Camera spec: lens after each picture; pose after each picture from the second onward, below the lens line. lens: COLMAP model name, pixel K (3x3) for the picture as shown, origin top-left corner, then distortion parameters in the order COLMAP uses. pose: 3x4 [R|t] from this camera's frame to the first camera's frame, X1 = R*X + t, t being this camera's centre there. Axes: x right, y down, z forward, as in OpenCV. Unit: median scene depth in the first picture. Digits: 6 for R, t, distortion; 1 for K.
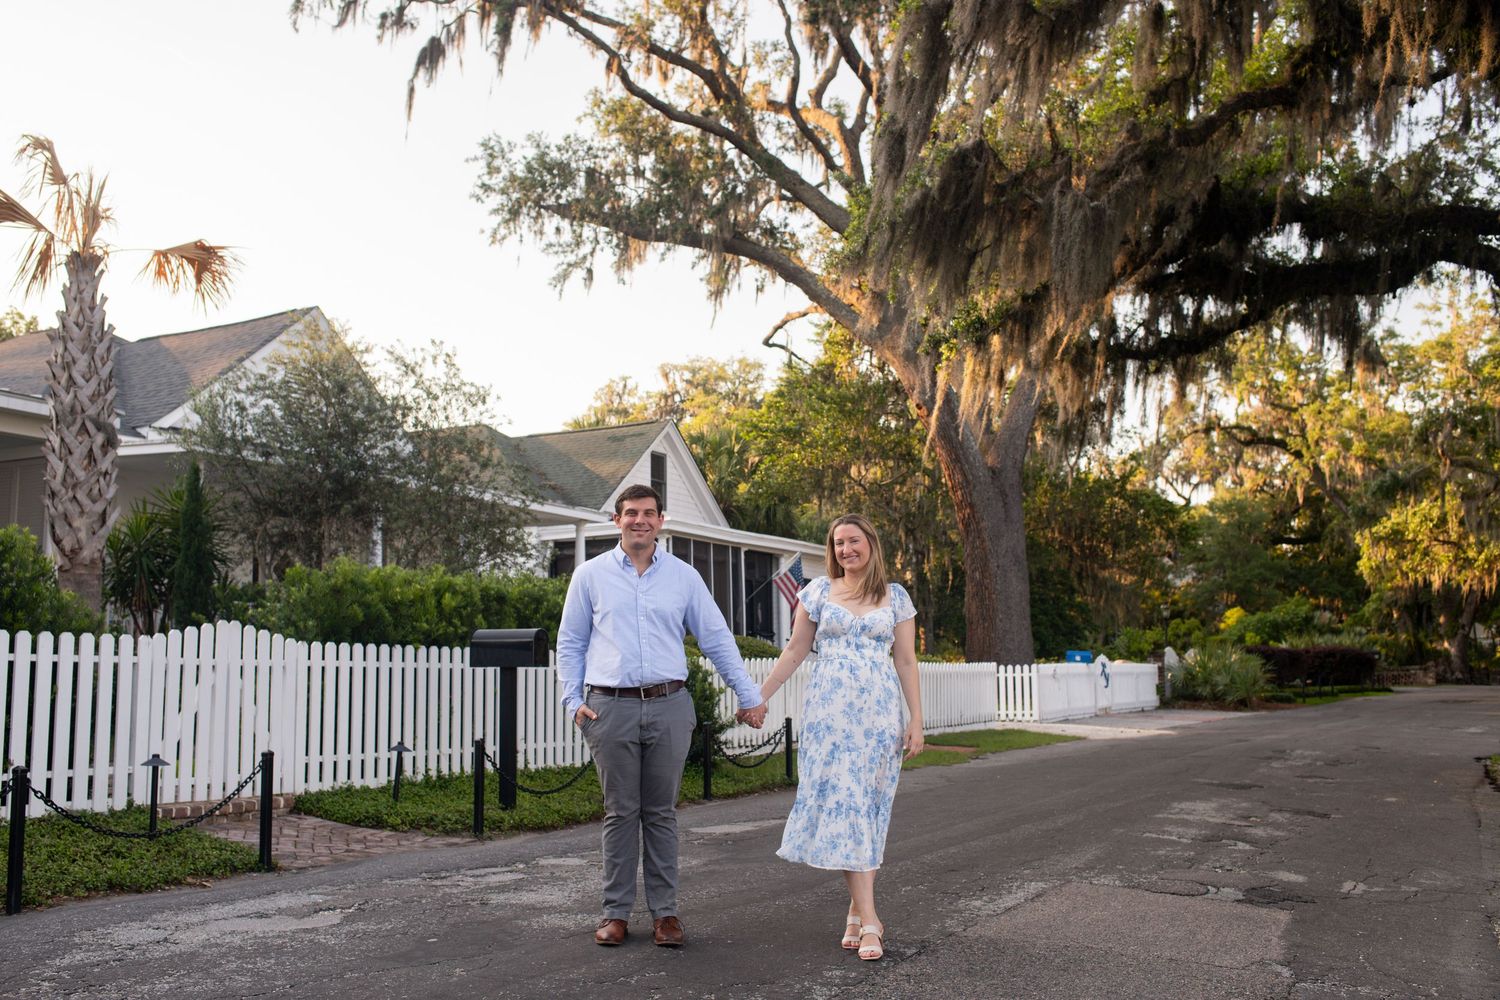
lens RADIAL K [[1487.2, 0, 725.0], [0, 1487.2, 490.8], [0, 0, 1]] dist [-0.087196, 0.039984]
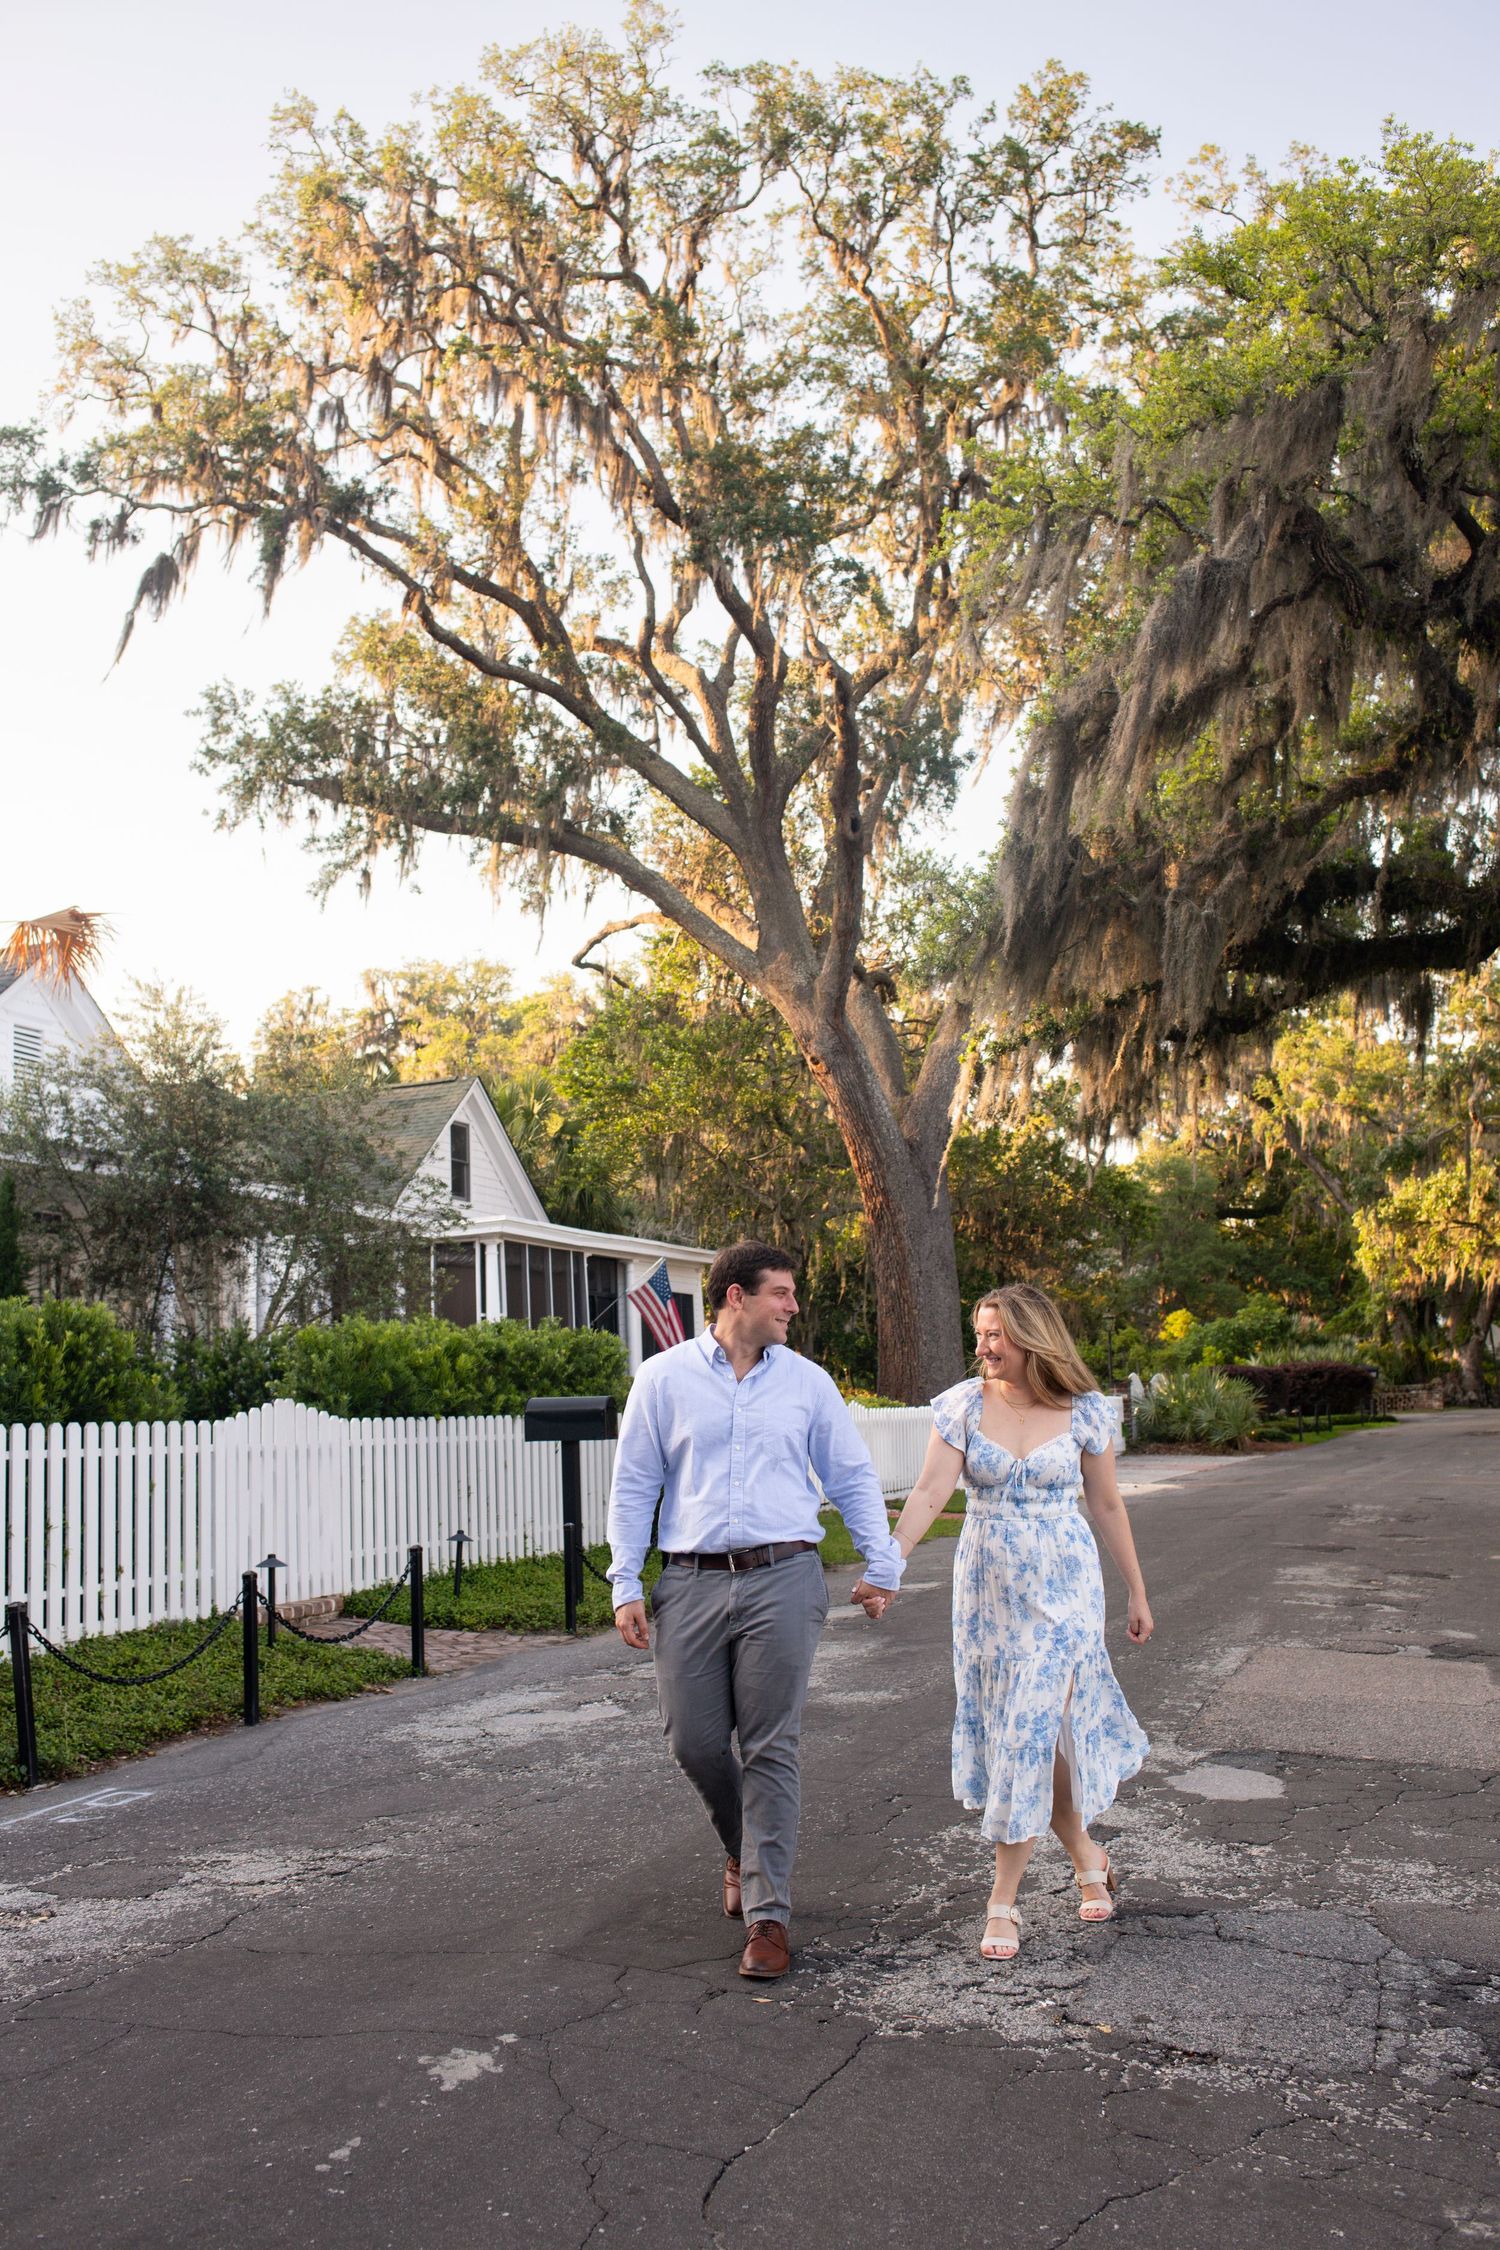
lens RADIAL K [[2207.7, 0, 736.3], [0, 2207.7, 1123.1], [0, 0, 1]] dist [-0.099584, 0.118263]
pose [[0.988124, -0.005931, 0.153547, -0.075907], [0.006833, 0.999962, -0.005346, -0.018449], [-0.153509, 0.006332, 0.988127, -0.091148]]
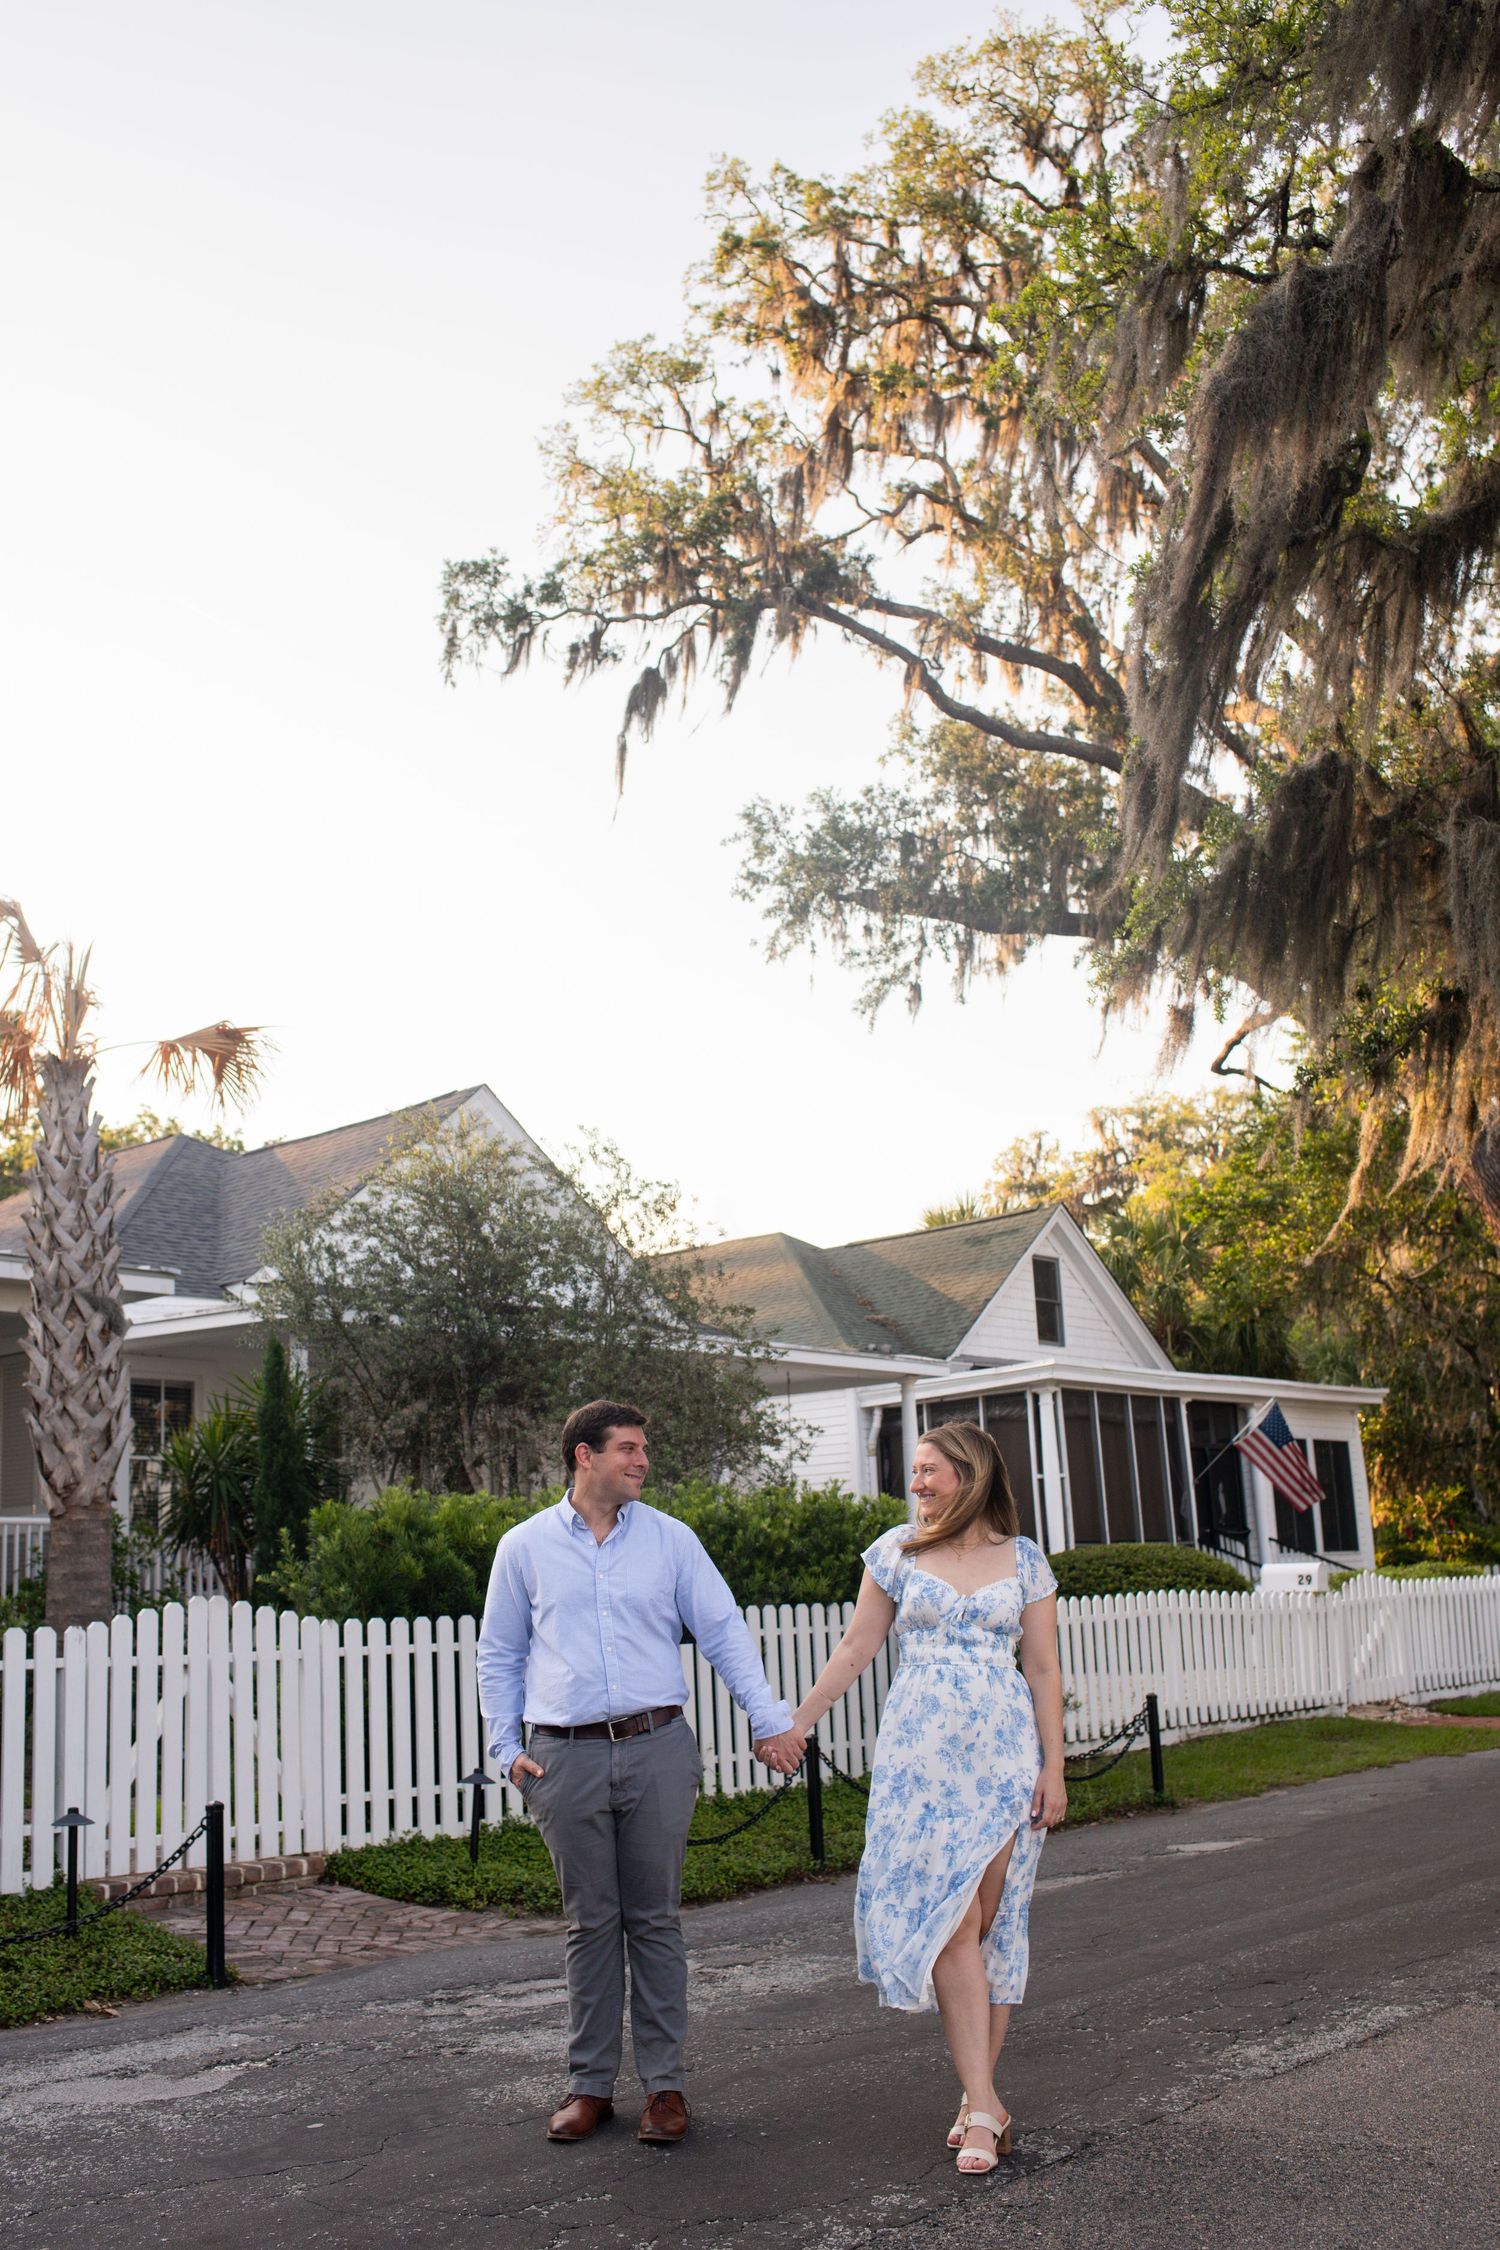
lens RADIAL K [[2271.6, 0, 709.3], [0, 2271.6, 1116.8], [0, 0, 1]] dist [-0.085369, 0.034094]
pose [[0.970941, -0.087619, -0.222704, 0.037737], [0.068489, 0.993380, -0.092230, -0.005225], [0.229311, 0.074297, 0.970514, 0.010063]]
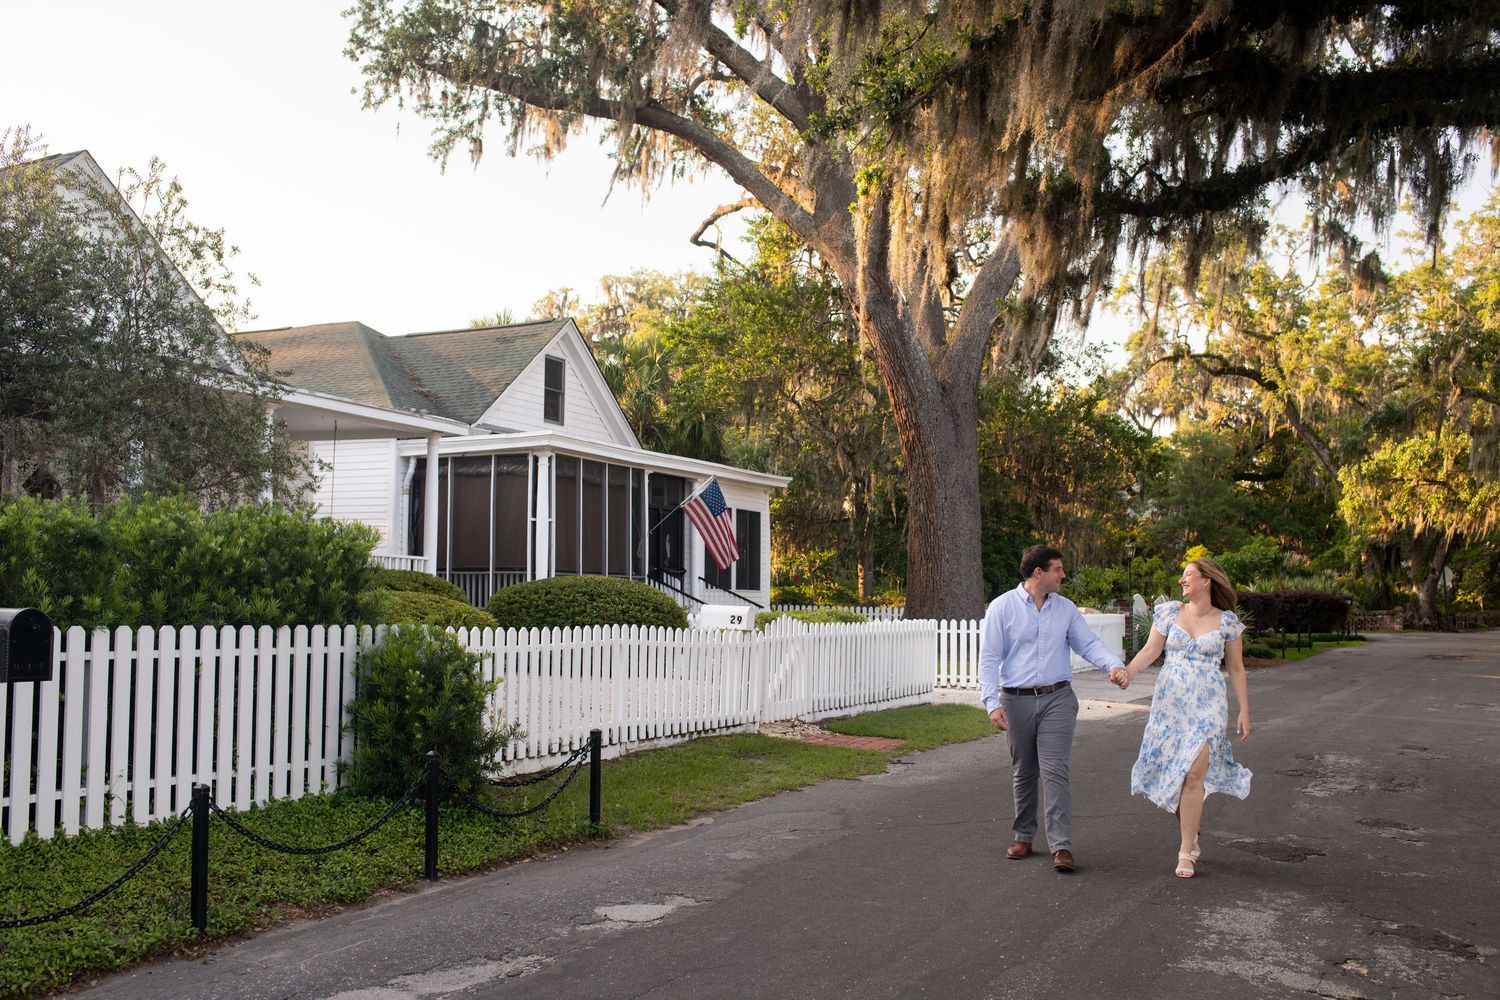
lens RADIAL K [[1471.8, 0, 760.1], [0, 1471.8, 501.0], [0, 0, 1]] dist [-0.099584, 0.118263]
pose [[0.998567, 0.019221, 0.049945, 0.032152], [-0.022046, 0.998150, 0.056655, 0.006352], [-0.048763, -0.057675, 0.997144, 0.146625]]
